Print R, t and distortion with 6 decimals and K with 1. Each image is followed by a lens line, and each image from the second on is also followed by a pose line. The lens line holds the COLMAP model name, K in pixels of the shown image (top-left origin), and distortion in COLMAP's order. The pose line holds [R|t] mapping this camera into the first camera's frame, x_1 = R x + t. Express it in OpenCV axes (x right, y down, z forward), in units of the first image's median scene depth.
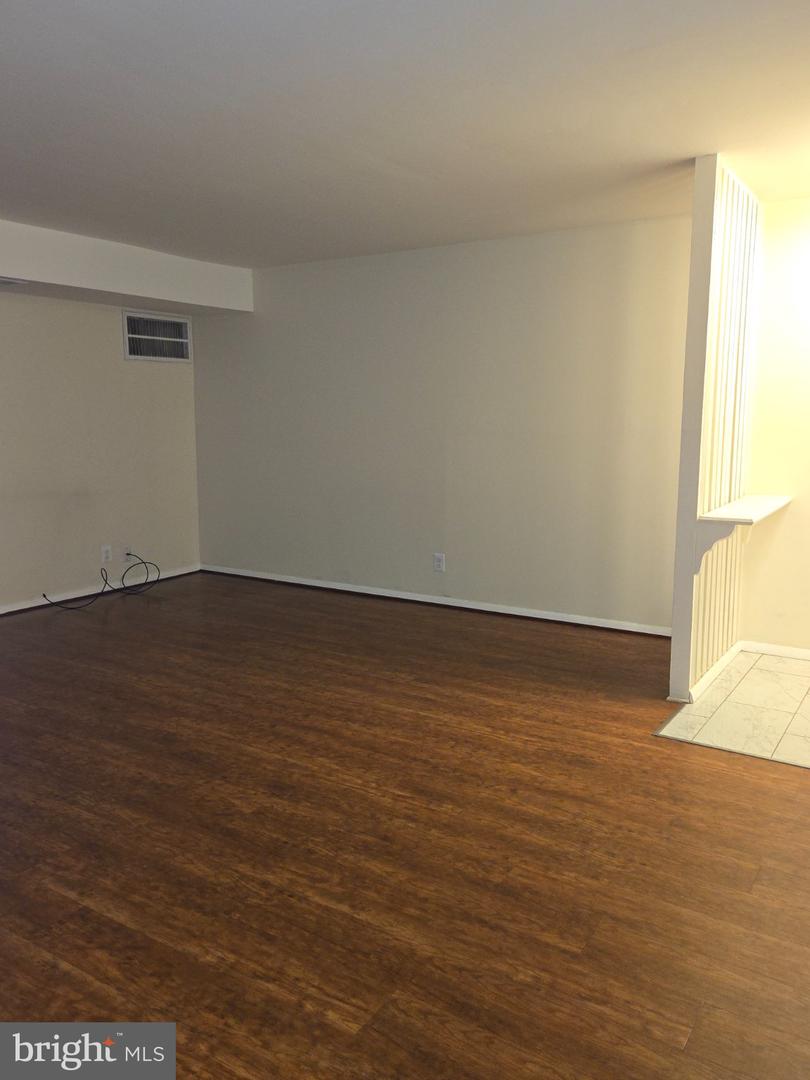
lens RADIAL K [[841.8, 0, 396.6], [0, 841.8, 532.1], [0, 0, 1]] dist [0.071682, -0.062355]
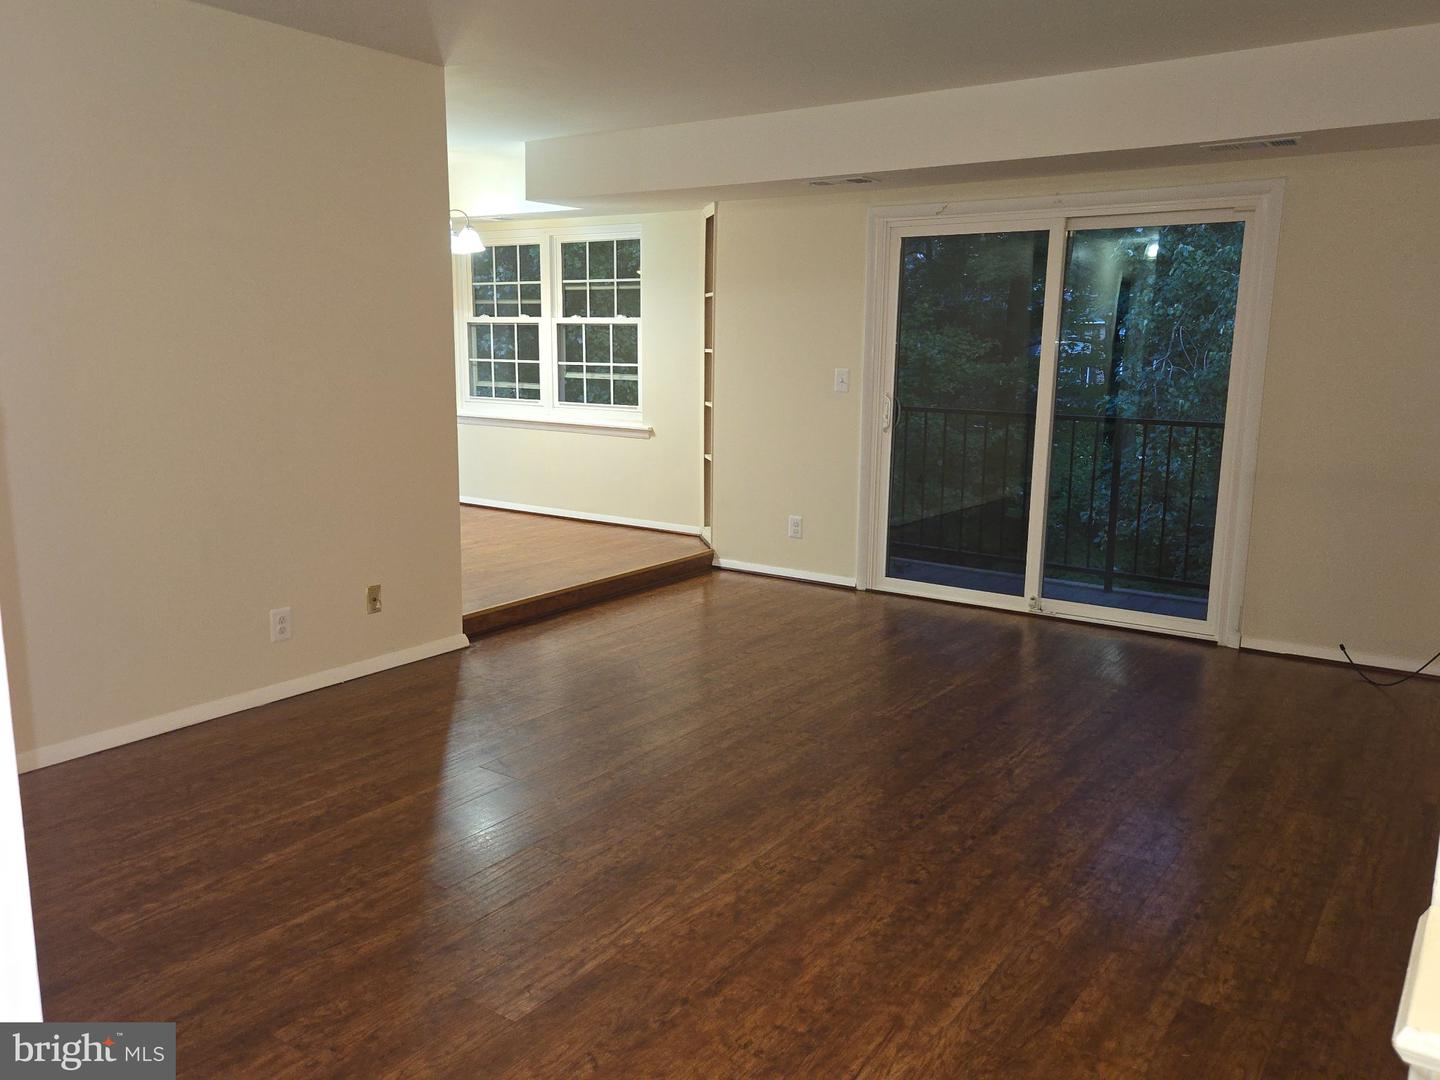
lens RADIAL K [[1122.4, 0, 718.7], [0, 1122.4, 546.1], [0, 0, 1]] dist [0.071682, -0.062355]
pose [[-0.035662, 0.179217, -0.983163, 0.670394], [-0.148235, 0.971958, 0.182551, -0.134807], [0.988309, 0.152249, -0.008096, 0.931896]]
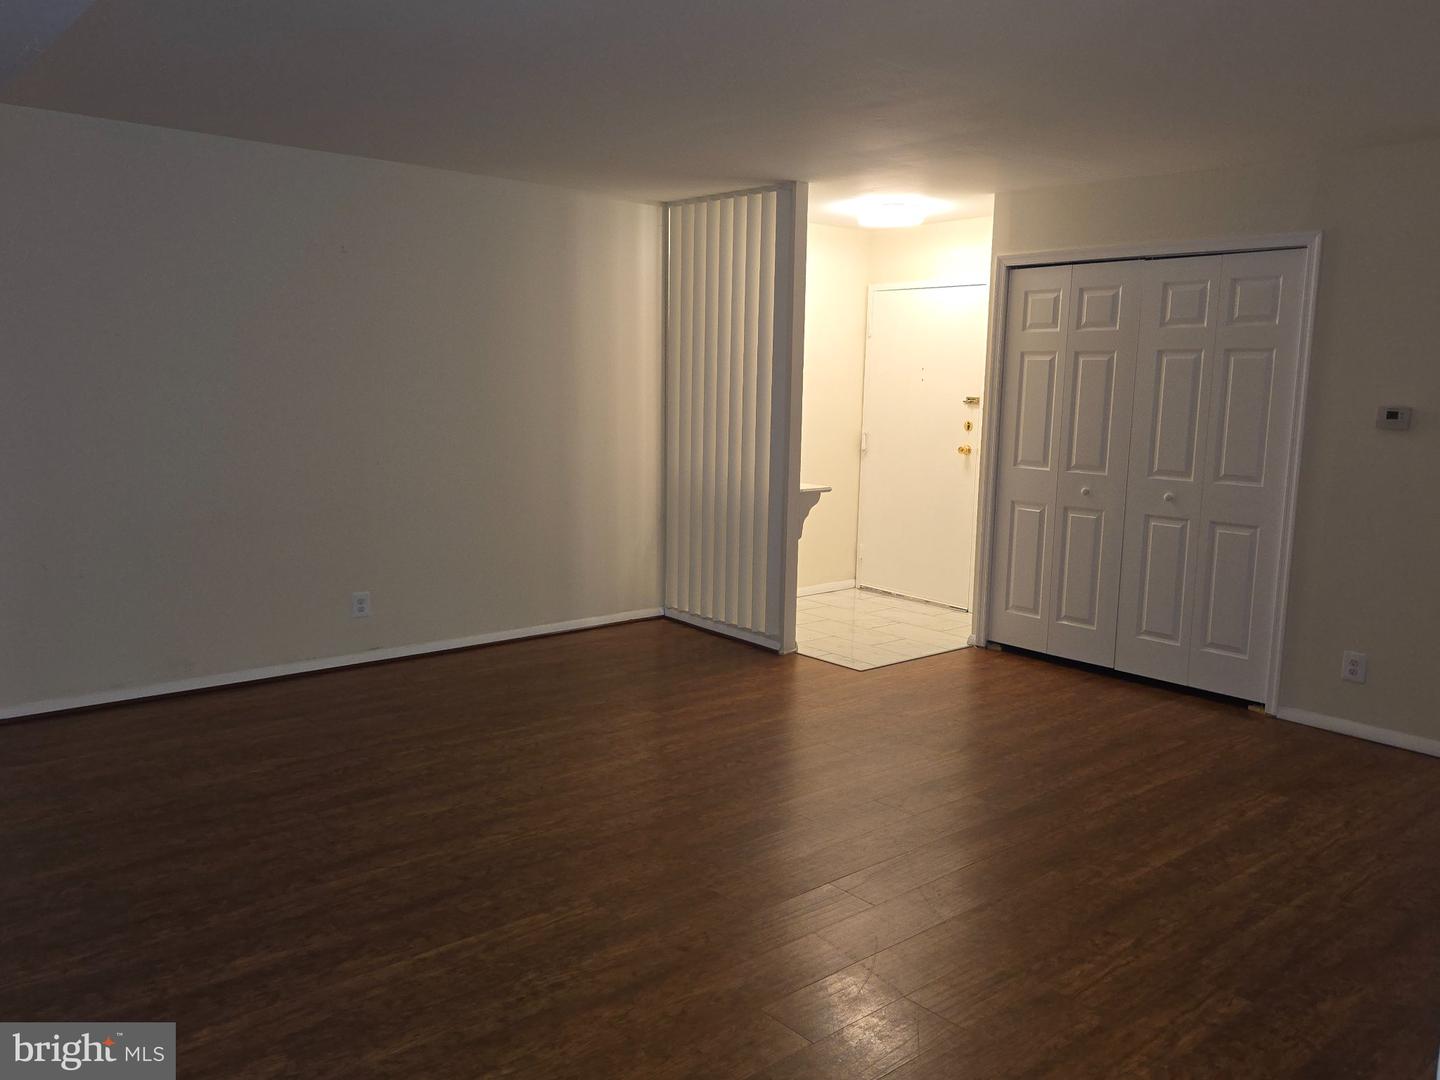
lens RADIAL K [[1122.4, 0, 716.1], [0, 1122.4, 536.4], [0, 0, 1]] dist [0.071682, -0.062355]
pose [[0.283906, -0.132337, 0.949676, -1.288934], [0.116250, 0.987875, 0.102907, -0.141607], [-0.951779, 0.081184, 0.295847, 0.739610]]
